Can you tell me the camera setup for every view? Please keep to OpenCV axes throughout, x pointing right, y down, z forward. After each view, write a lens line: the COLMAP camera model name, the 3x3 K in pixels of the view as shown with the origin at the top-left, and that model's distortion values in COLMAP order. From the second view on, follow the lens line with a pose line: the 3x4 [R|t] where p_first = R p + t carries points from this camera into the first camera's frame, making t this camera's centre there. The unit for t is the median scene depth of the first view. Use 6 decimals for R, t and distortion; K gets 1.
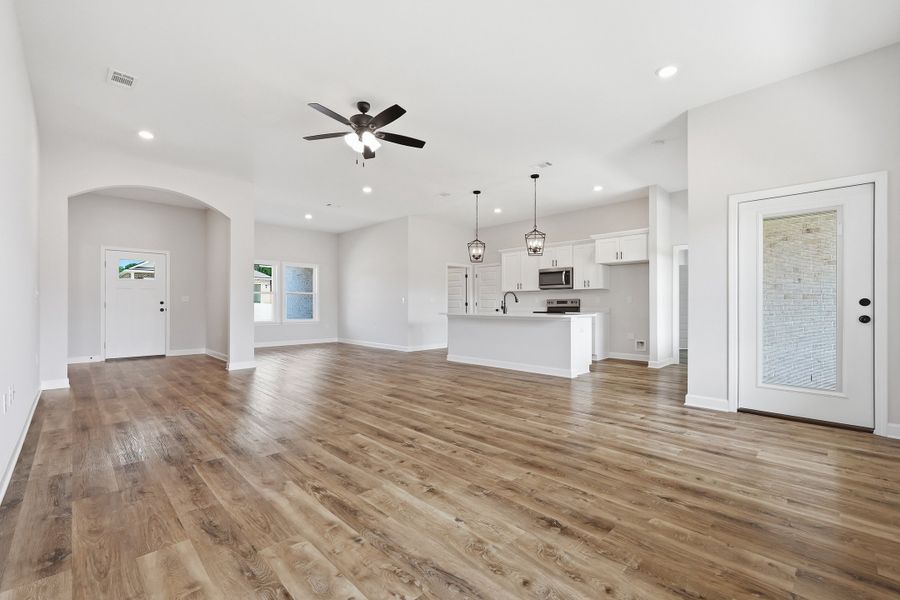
lens RADIAL K [[381.3, 0, 450.4], [0, 381.3, 305.9], [0, 0, 1]] dist [-0.003047, 0.000641]
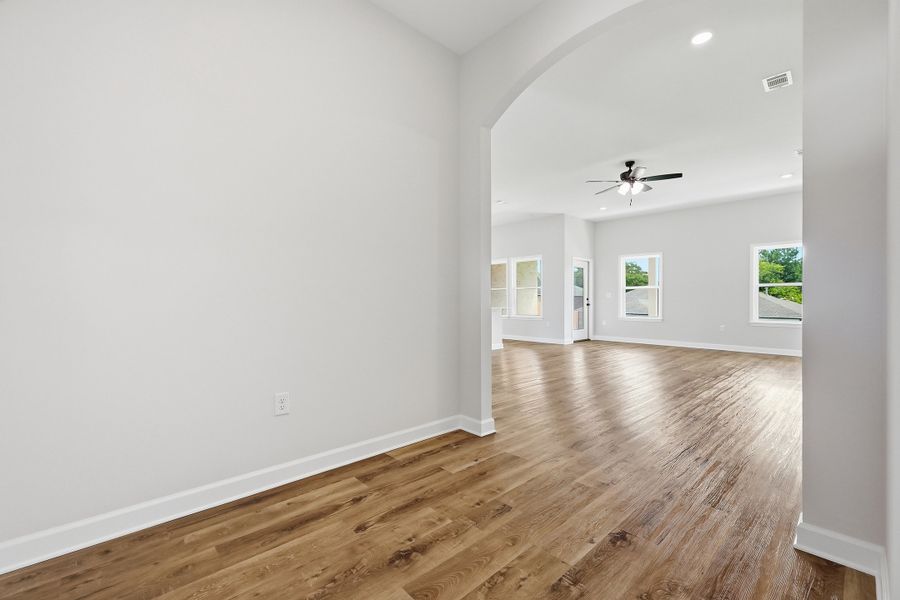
lens RADIAL K [[385.6, 0, 449.5], [0, 385.6, 301.6], [0, 0, 1]] dist [0.000497, 0.000165]
pose [[0.033818, -0.004864, 0.999416, -1.612835], [0.004442, 0.999979, 0.004716, -0.007456], [-0.999418, 0.004280, 0.033839, 1.540975]]
